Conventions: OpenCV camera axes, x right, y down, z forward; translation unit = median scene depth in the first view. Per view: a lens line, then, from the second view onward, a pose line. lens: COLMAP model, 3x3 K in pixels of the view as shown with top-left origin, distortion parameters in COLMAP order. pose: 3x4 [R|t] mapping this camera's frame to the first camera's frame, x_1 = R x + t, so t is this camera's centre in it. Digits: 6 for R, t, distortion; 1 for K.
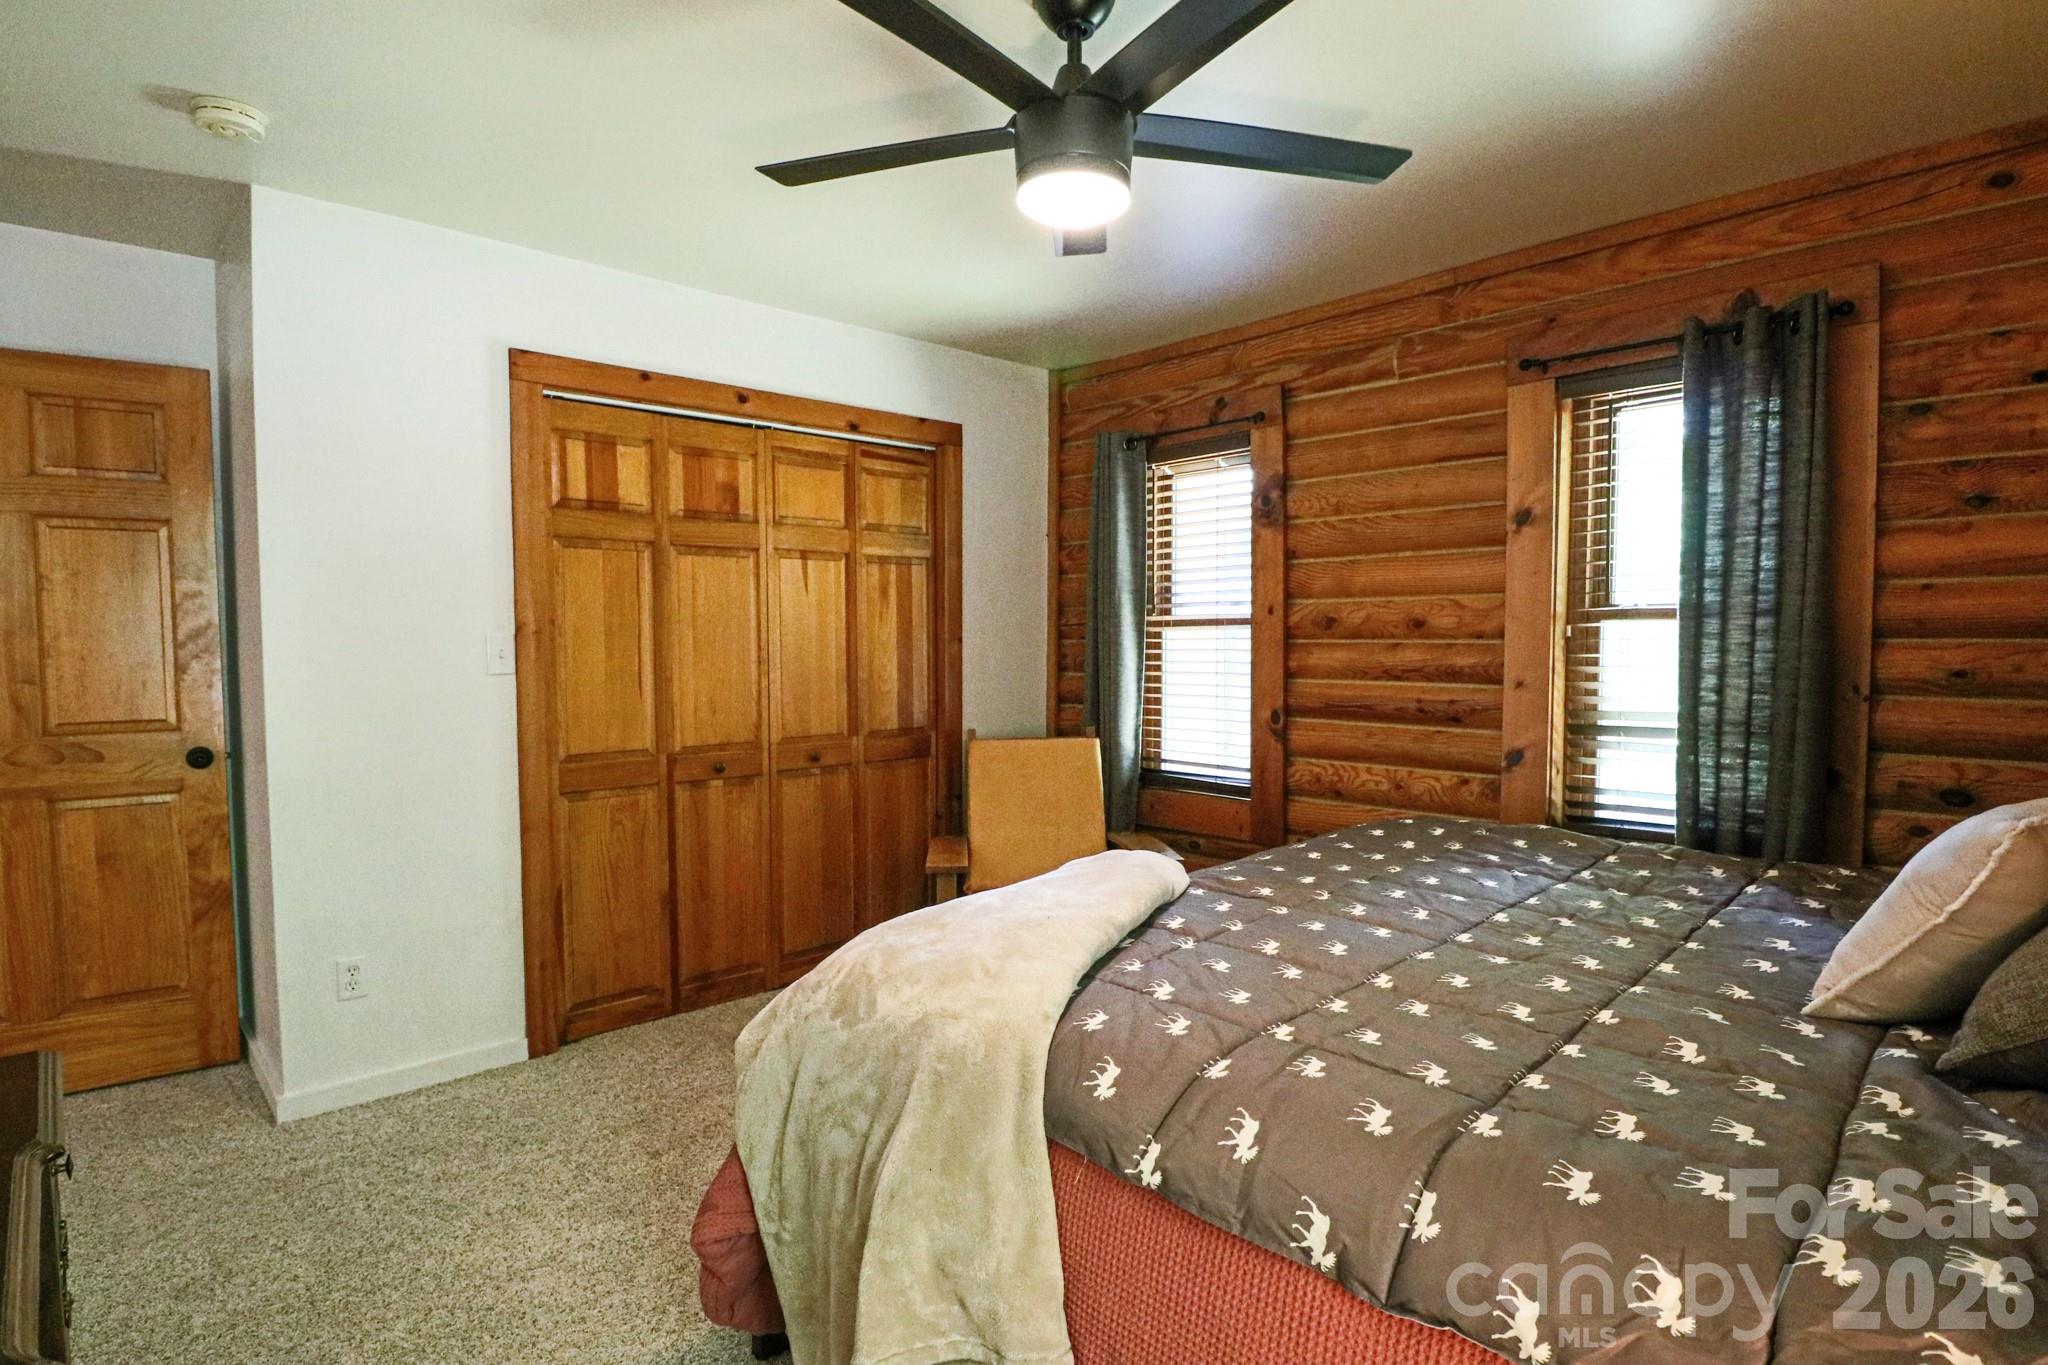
lens RADIAL K [[1025.3, 0, 1029.1], [0, 1025.3, 696.3], [0, 0, 1]] dist [0.000340, -0.016855]
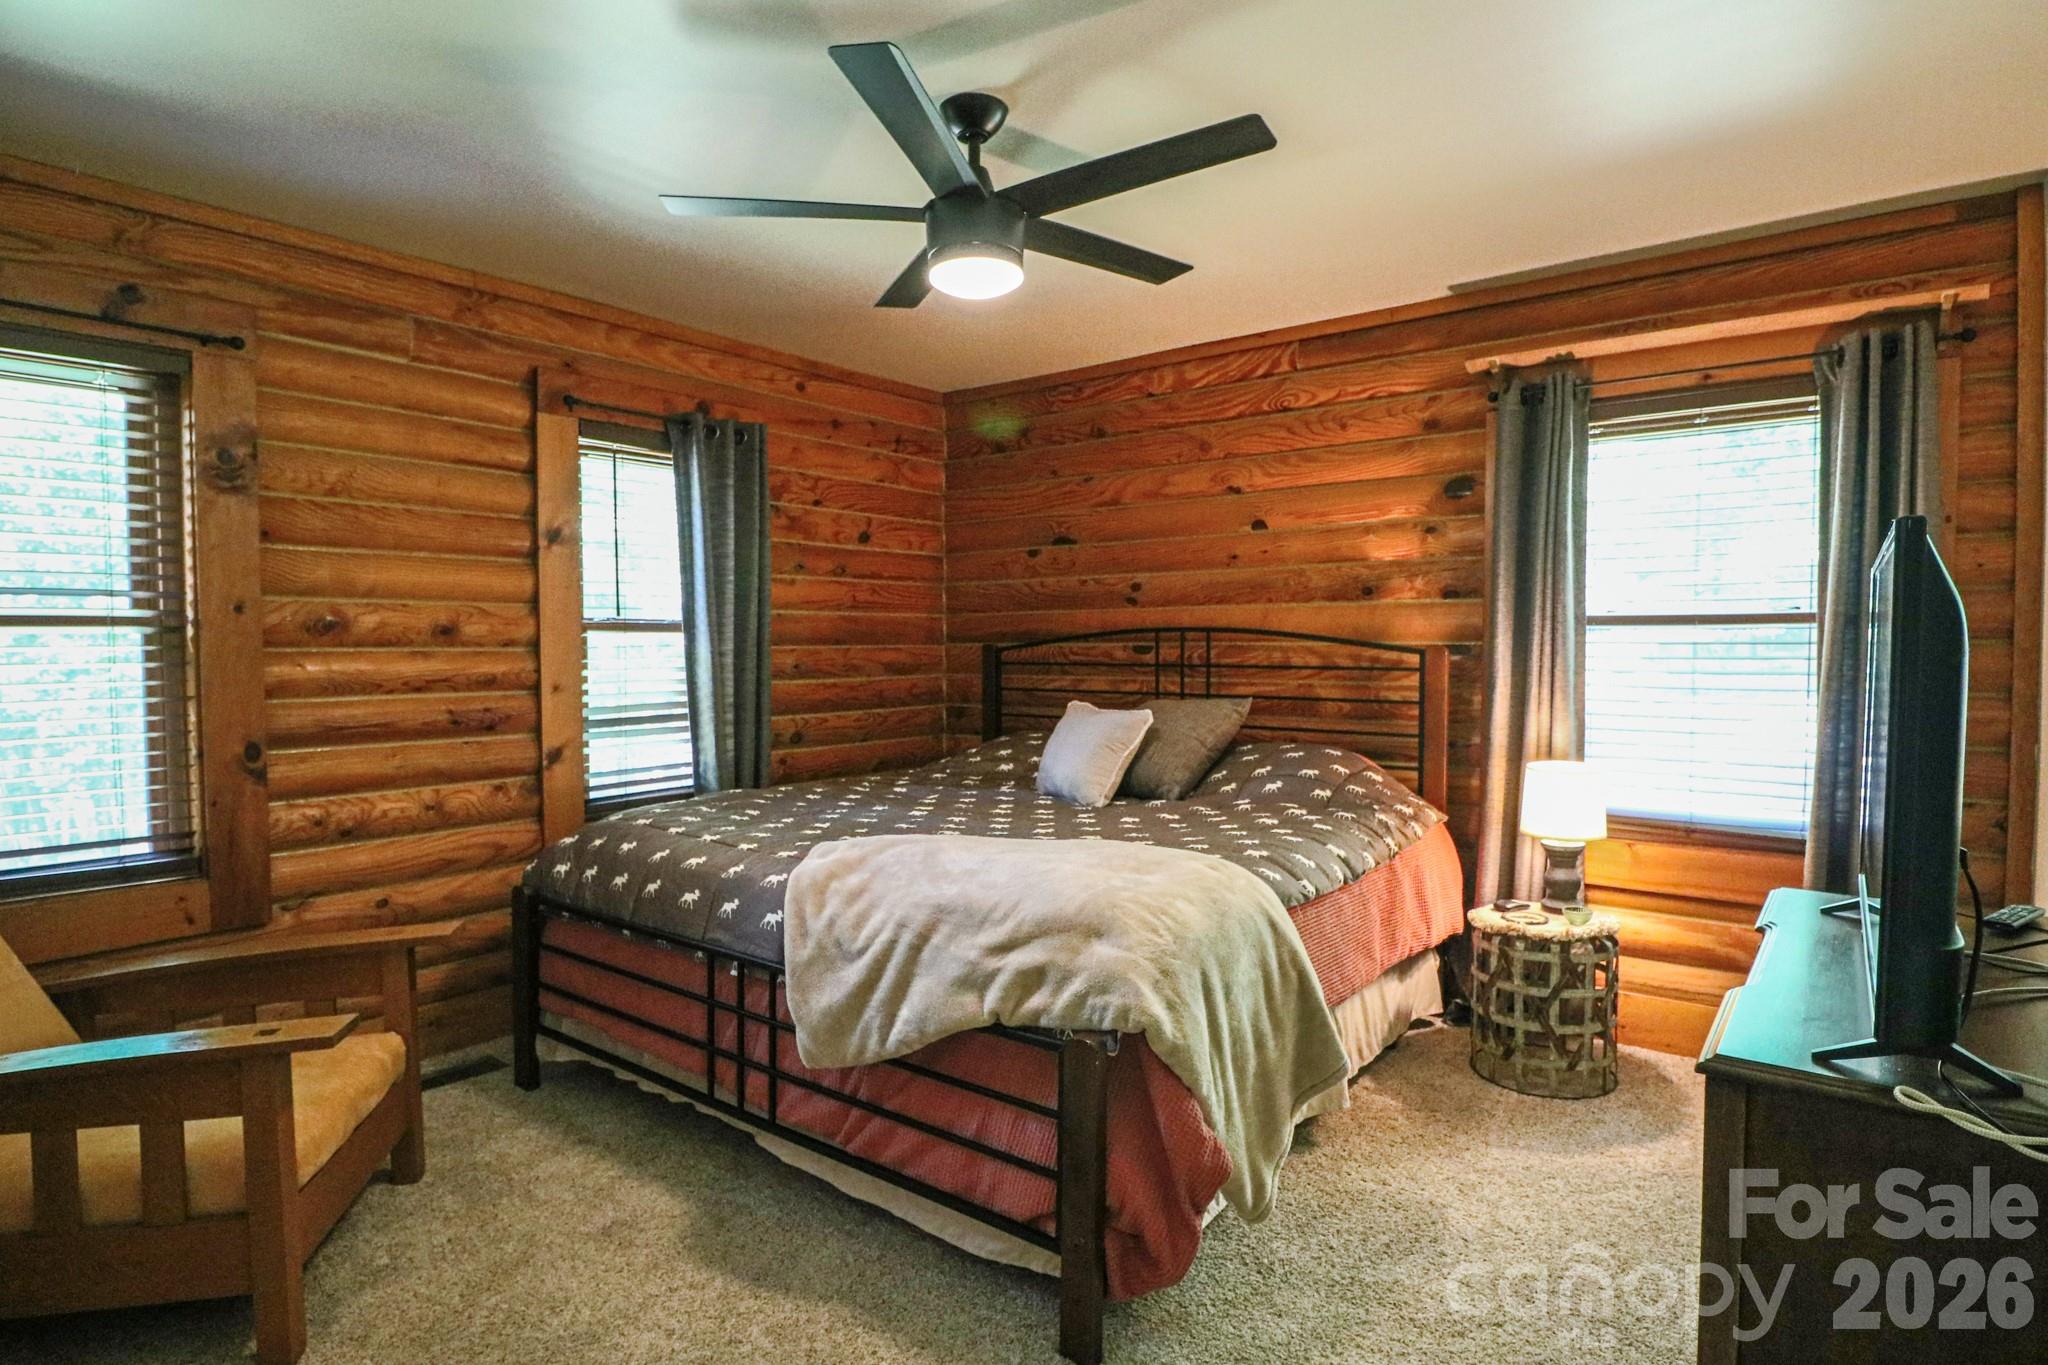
lens RADIAL K [[953.7, 0, 1030.3], [0, 953.7, 696.9], [0, 0, 1]] dist [-0.000553, -0.013252]
pose [[-0.089847, -0.050297, 0.994685, -0.551239], [0.057547, 0.996793, 0.055602, -0.028284], [-0.994292, 0.062237, -0.086664, 0.555429]]
